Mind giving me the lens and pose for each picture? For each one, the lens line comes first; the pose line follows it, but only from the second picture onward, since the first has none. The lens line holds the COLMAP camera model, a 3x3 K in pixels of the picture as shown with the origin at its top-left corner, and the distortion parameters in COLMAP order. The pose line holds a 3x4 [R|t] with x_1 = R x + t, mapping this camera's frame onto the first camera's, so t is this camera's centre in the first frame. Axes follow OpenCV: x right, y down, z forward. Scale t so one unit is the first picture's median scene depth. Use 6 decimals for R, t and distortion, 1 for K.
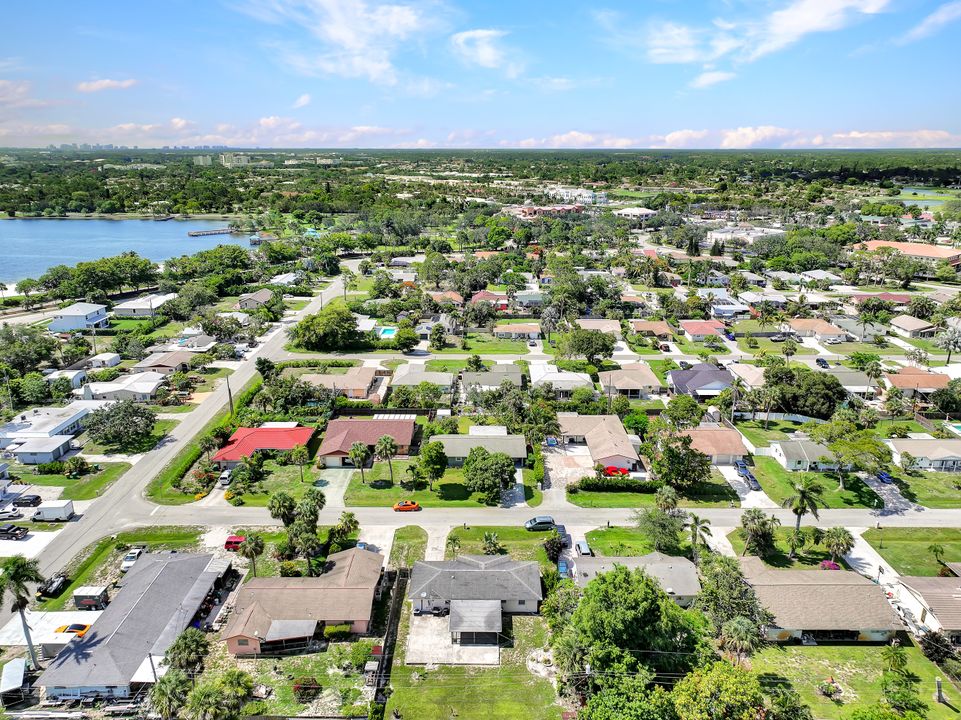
lens RADIAL K [[672.6, 0, 480.5], [0, 672.6, 360.0], [0, 0, 1]] dist [0.009308, 0.009641]
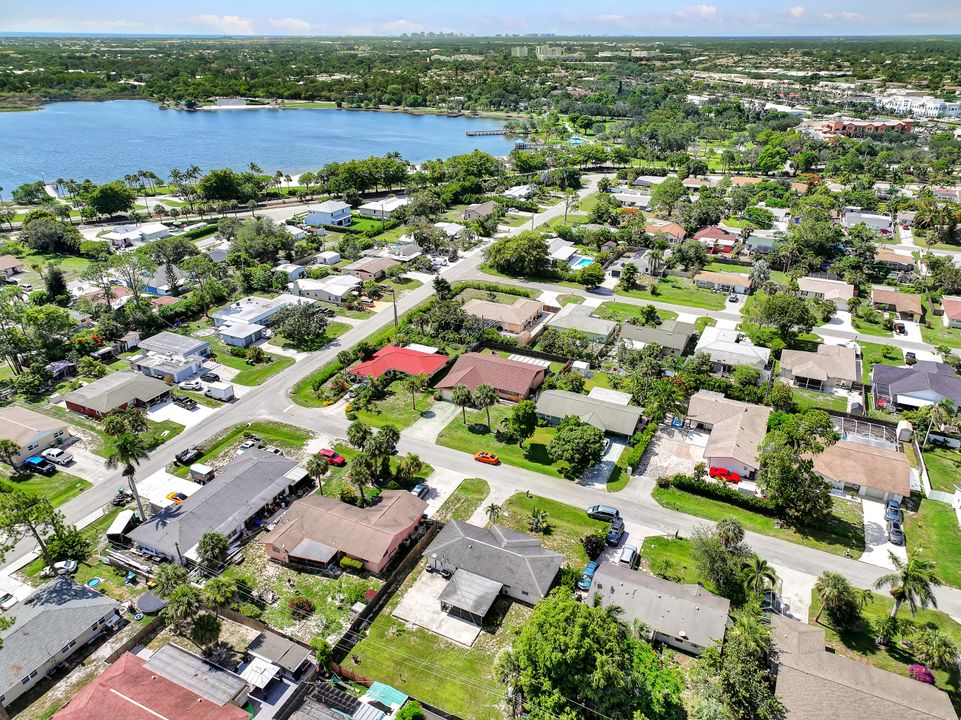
lens RADIAL K [[672.6, 0, 480.5], [0, 672.6, 360.0], [0, 0, 1]] dist [0.009308, 0.009641]
pose [[0.904299, 0.187414, -0.383561, 0.161243], [-0.131010, 0.976959, 0.168485, -0.063316], [0.406300, -0.102110, 0.908016, 0.065334]]
